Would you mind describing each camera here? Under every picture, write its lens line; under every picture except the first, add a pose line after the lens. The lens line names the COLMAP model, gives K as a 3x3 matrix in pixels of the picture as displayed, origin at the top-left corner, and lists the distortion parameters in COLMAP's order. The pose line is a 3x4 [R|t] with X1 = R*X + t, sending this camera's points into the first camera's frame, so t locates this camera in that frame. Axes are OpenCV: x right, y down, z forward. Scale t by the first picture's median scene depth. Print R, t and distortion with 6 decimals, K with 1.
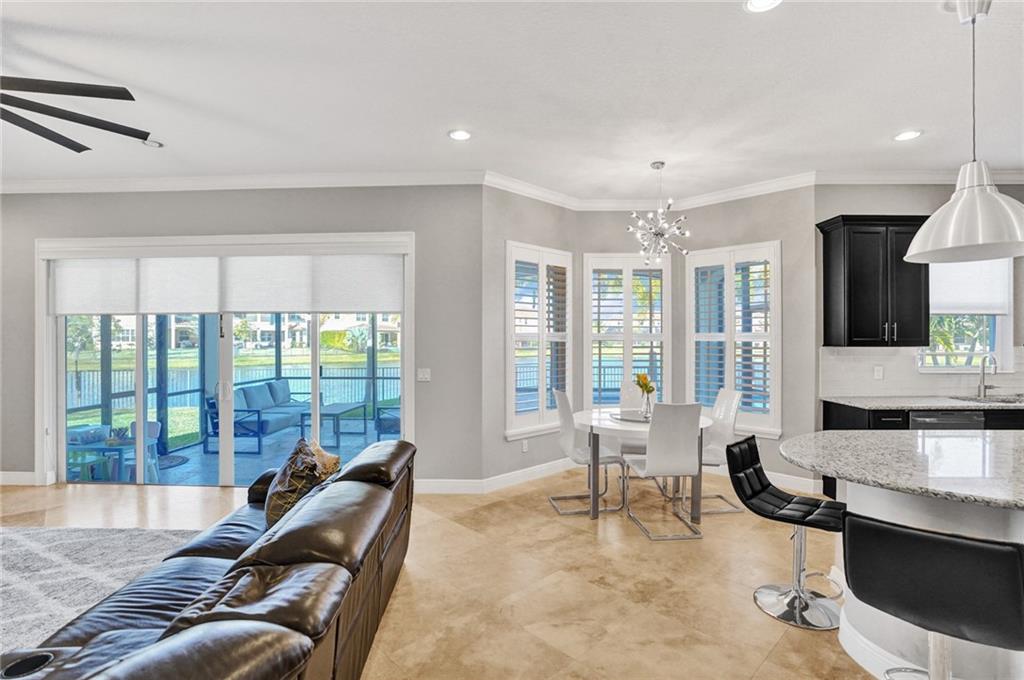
lens RADIAL K [[481.6, 0, 509.5], [0, 481.6, 336.3], [0, 0, 1]] dist [-0.048590, 0.013076]
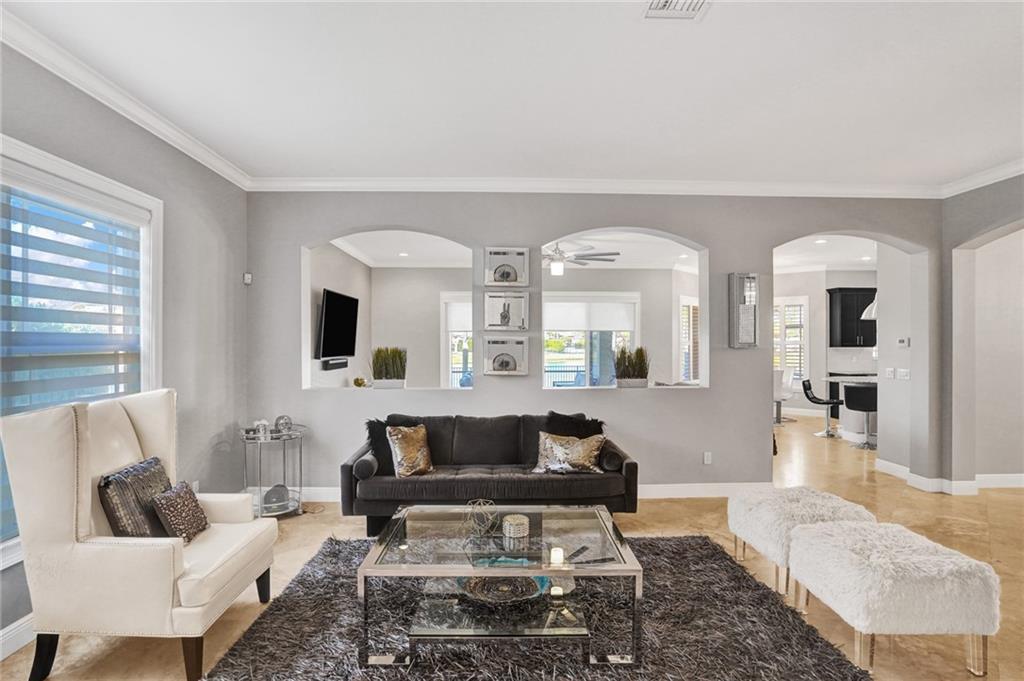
lens RADIAL K [[509.6, 0, 513.3], [0, 509.6, 342.3], [0, 0, 1]] dist [-0.039091, 0.006537]
pose [[0.998117, -0.001523, 0.061321, -0.856307], [0.001487, 0.999999, 0.000633, -0.003663], [-0.061322, -0.000540, 0.998118, -1.118600]]
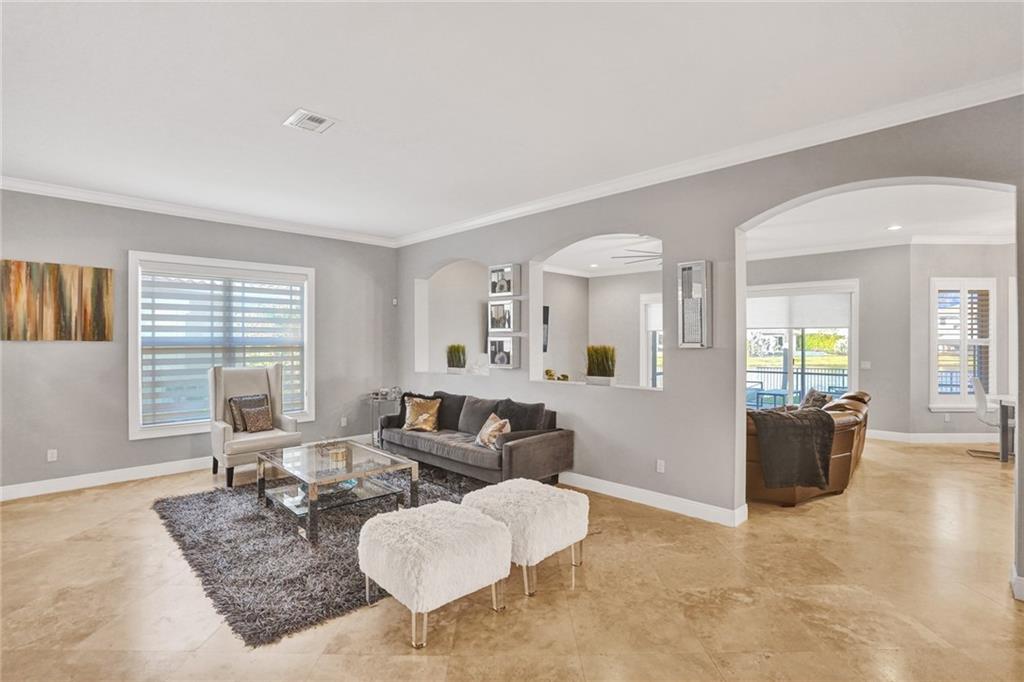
lens RADIAL K [[481.6, 0, 512.4], [0, 481.6, 339.7], [0, 0, 1]] dist [-0.048590, 0.013076]
pose [[0.735479, -0.001225, -0.677546, 0.020780], [0.000890, 0.999999, -0.000842, -0.006189], [0.677547, 0.000016, 0.735480, -0.971246]]
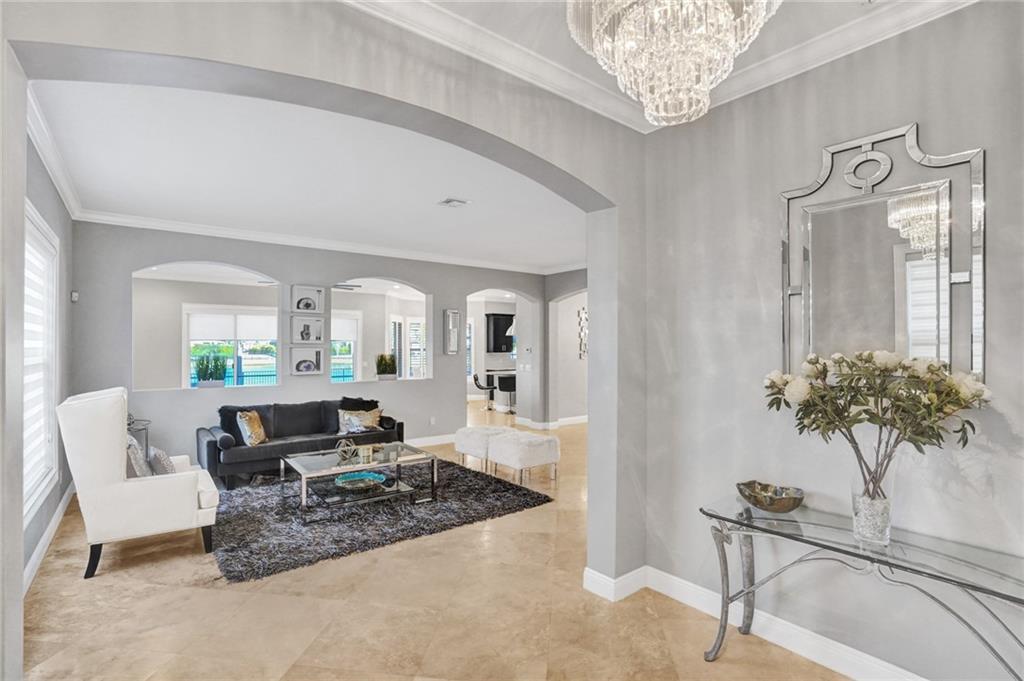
lens RADIAL K [[481.6, 0, 505.6], [0, 481.6, 339.4], [0, 0, 1]] dist [-0.048590, 0.013076]
pose [[0.774215, 0.008987, 0.632859, -1.235398], [0.001264, 0.999875, -0.015746, -0.015163], [-0.632921, 0.012990, 0.774107, -1.526433]]
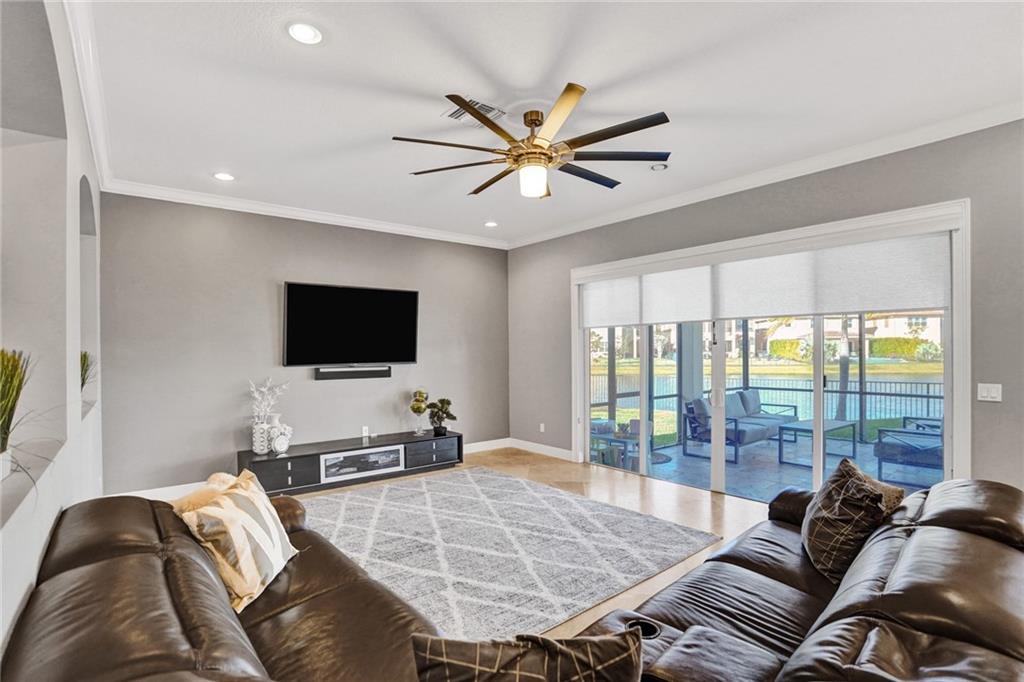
lens RADIAL K [[481.6, 0, 508.5], [0, 481.6, 350.6], [0, 0, 1]] dist [-0.048590, 0.013076]
pose [[0.650789, -0.003610, -0.759250, -0.117344], [0.009787, 0.999945, 0.003634, 0.007386], [0.759196, -0.009796, 0.650789, 0.001988]]
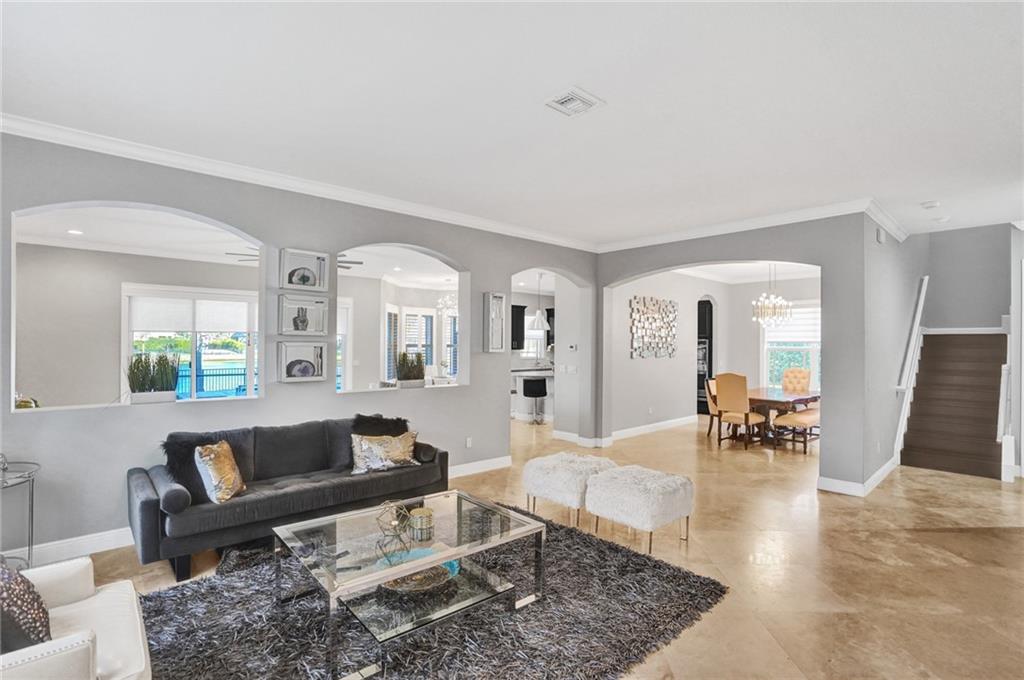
lens RADIAL K [[481.6, 0, 507.2], [0, 481.6, 337.0], [0, 0, 1]] dist [-0.048590, 0.013076]
pose [[0.729242, 0.014663, 0.684098, -1.154107], [-0.006708, 0.999876, -0.014281, -0.012485], [-0.684223, 0.005826, 0.729250, -1.052346]]
